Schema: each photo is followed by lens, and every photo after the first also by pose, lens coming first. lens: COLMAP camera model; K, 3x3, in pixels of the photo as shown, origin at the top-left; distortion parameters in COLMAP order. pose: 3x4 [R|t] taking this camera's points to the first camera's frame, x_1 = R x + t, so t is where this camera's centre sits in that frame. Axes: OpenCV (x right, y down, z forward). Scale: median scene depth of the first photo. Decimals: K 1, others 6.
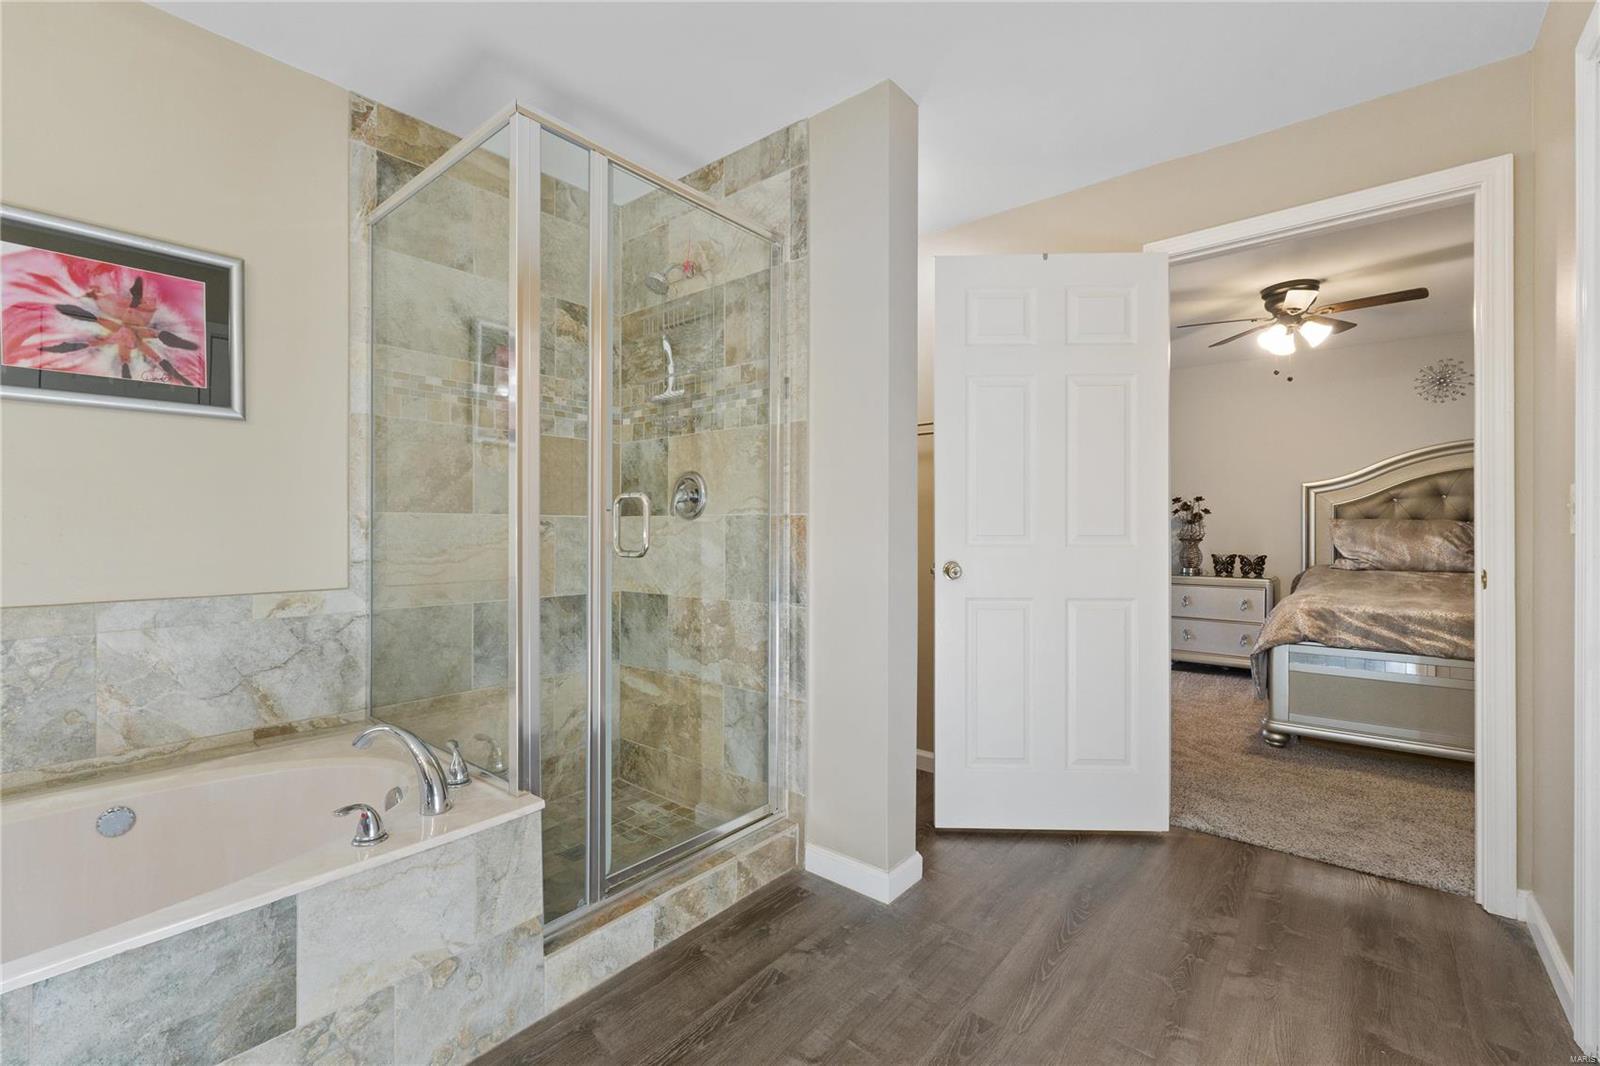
lens RADIAL K [[681.7, 0, 794.7], [0, 681.7, 524.8], [0, 0, 1]] dist [-0.003854, -0.000448]
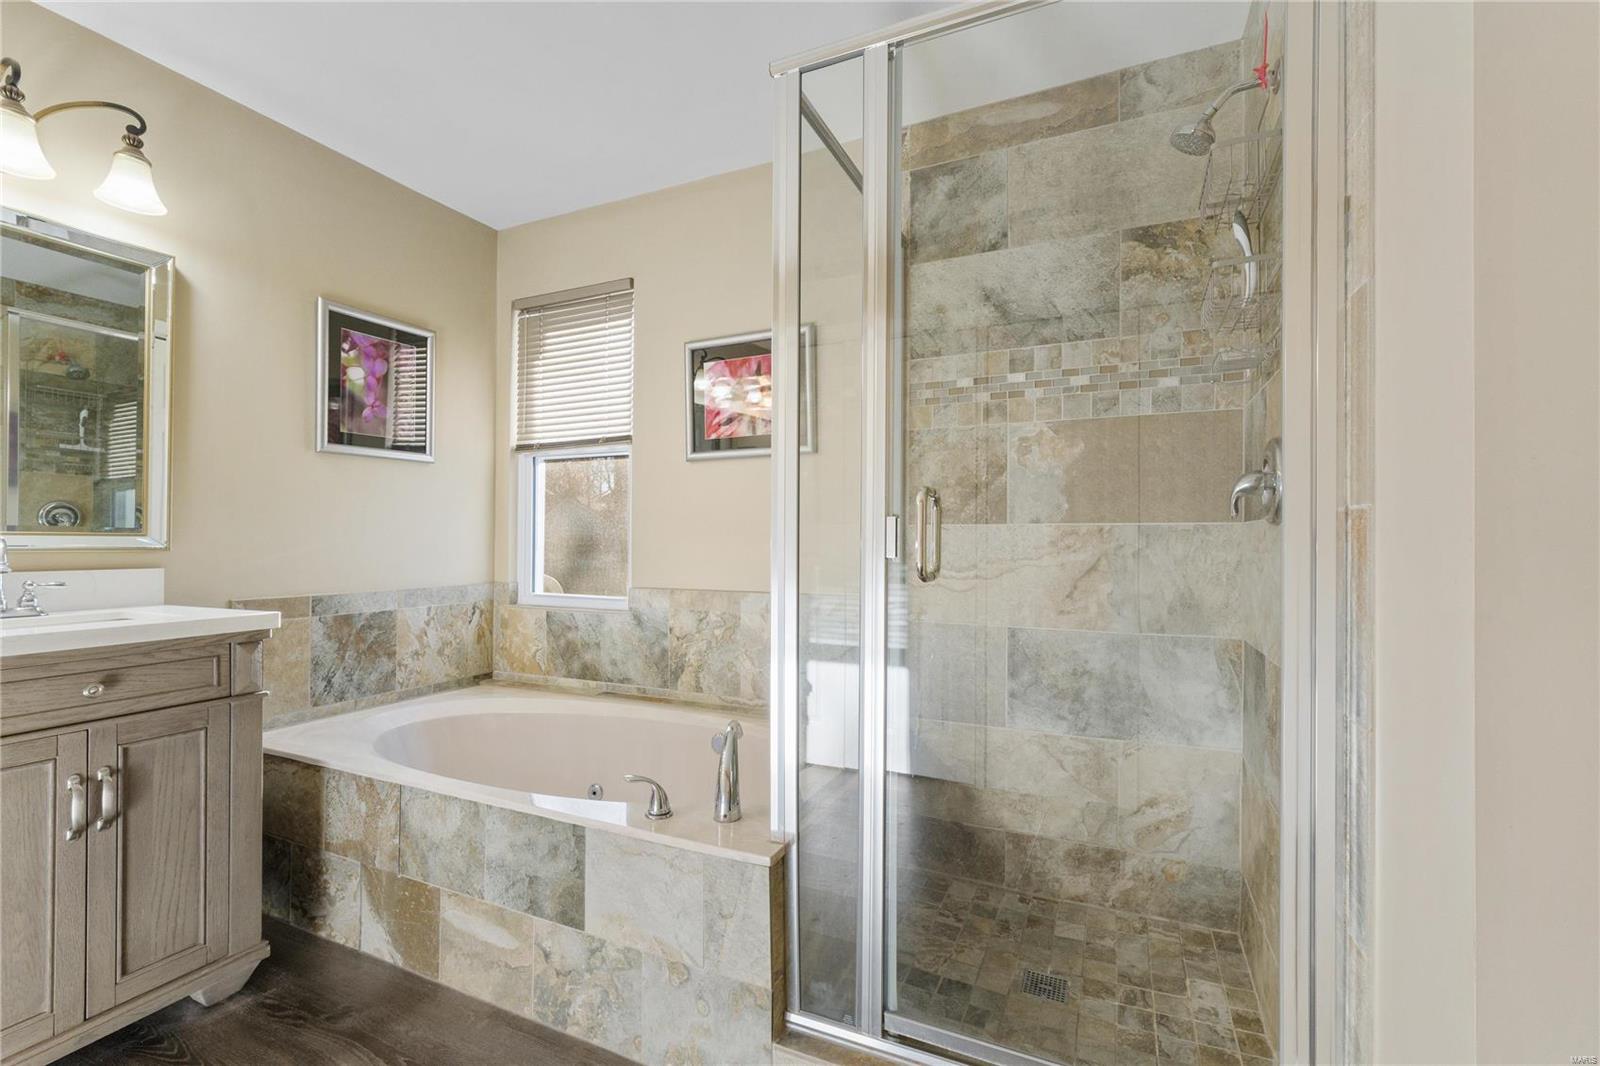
lens RADIAL K [[690.5, 0, 800.0], [0, 690.5, 533.0], [0, 0, 1]] dist [-0.003076, 0.000425]
pose [[0.260191, -0.012000, -0.965483, 0.400432], [0.003004, 0.999928, -0.011619, 0.006010], [0.965553, 0.000123, 0.260208, 0.671221]]
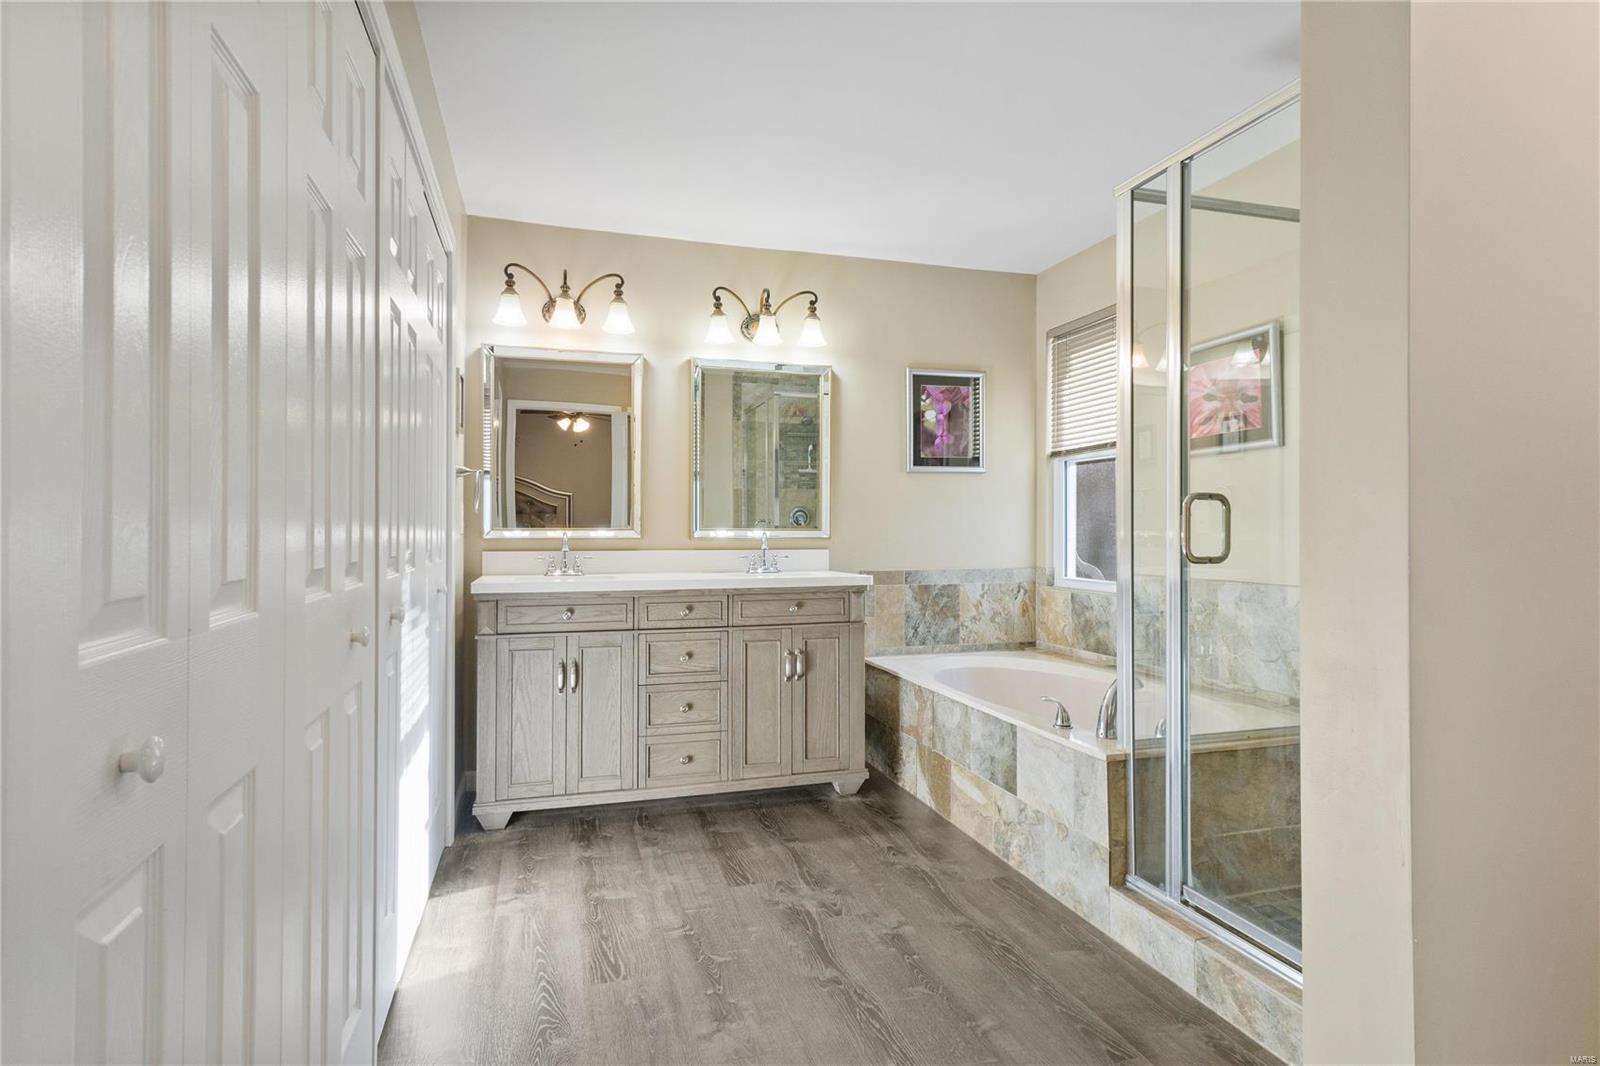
lens RADIAL K [[828.2, 0, 803.0], [0, 828.2, 503.9], [0, 0, 1]] dist [0.000819, 0.000301]
pose [[-0.544081, -0.029941, -0.838498, 0.983613], [0.003228, 0.999281, -0.037777, 0.007891], [0.839026, -0.023260, -0.543593, 1.128632]]
